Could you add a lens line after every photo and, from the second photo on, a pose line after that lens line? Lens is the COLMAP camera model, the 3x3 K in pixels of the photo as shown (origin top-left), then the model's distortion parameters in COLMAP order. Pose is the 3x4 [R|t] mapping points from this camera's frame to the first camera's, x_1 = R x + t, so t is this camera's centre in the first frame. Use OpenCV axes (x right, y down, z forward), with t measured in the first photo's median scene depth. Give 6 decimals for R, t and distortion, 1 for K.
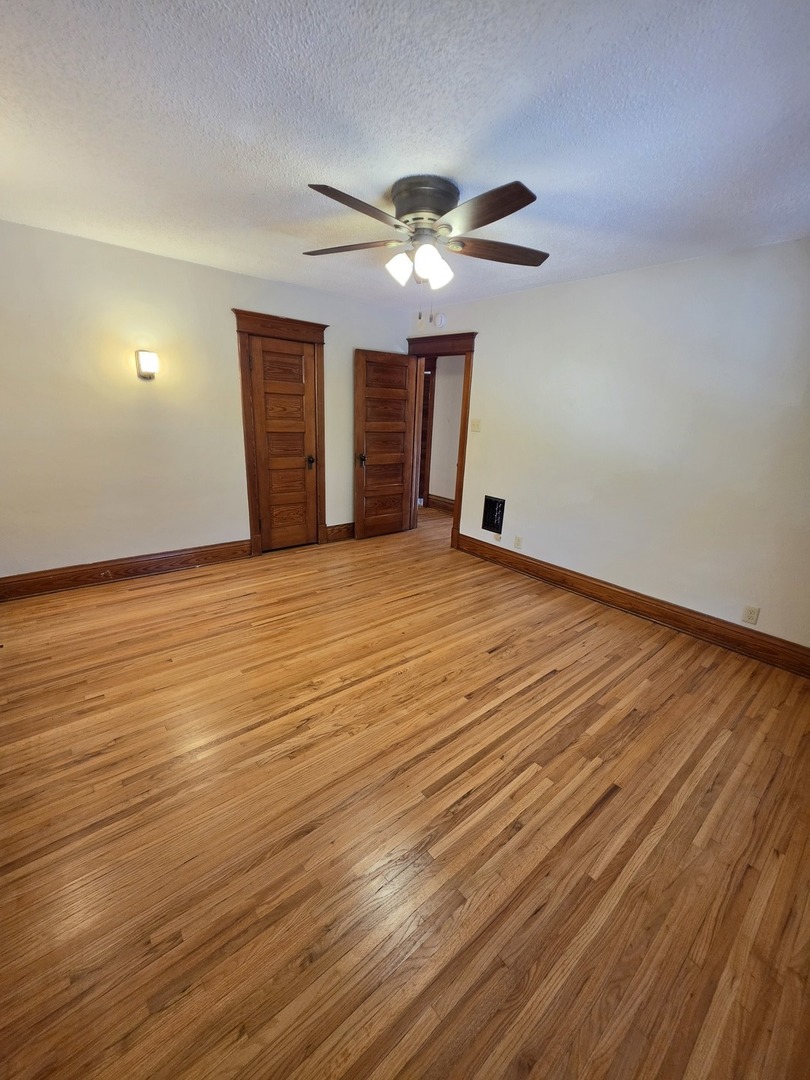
lens RADIAL K [[432.4, 0, 404.7], [0, 432.4, 539.6], [0, 0, 1]] dist [-0.000505, -0.001467]
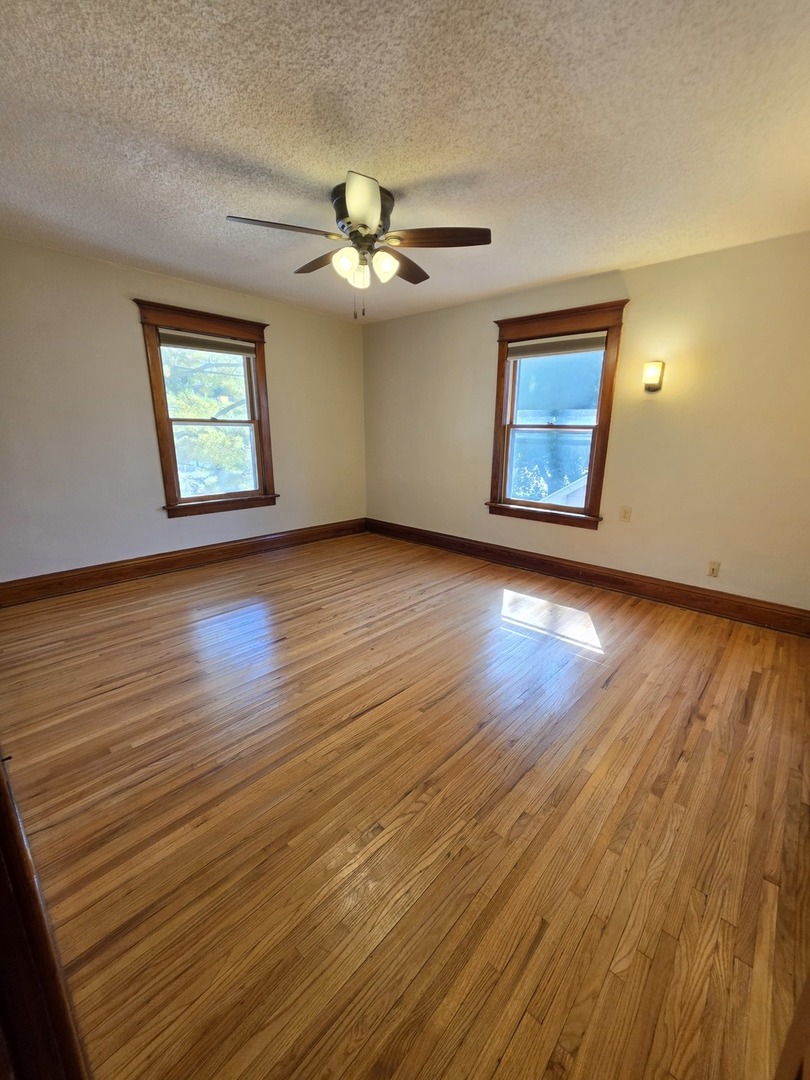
lens RADIAL K [[432.4, 0, 409.6], [0, 432.4, 538.5], [0, 0, 1]] dist [-0.000505, -0.001467]
pose [[-0.988127, -0.022665, -0.151955, 0.068169], [-0.098021, 0.854610, 0.509935, -0.491569], [0.118305, 0.518775, -0.846685, 1.810367]]
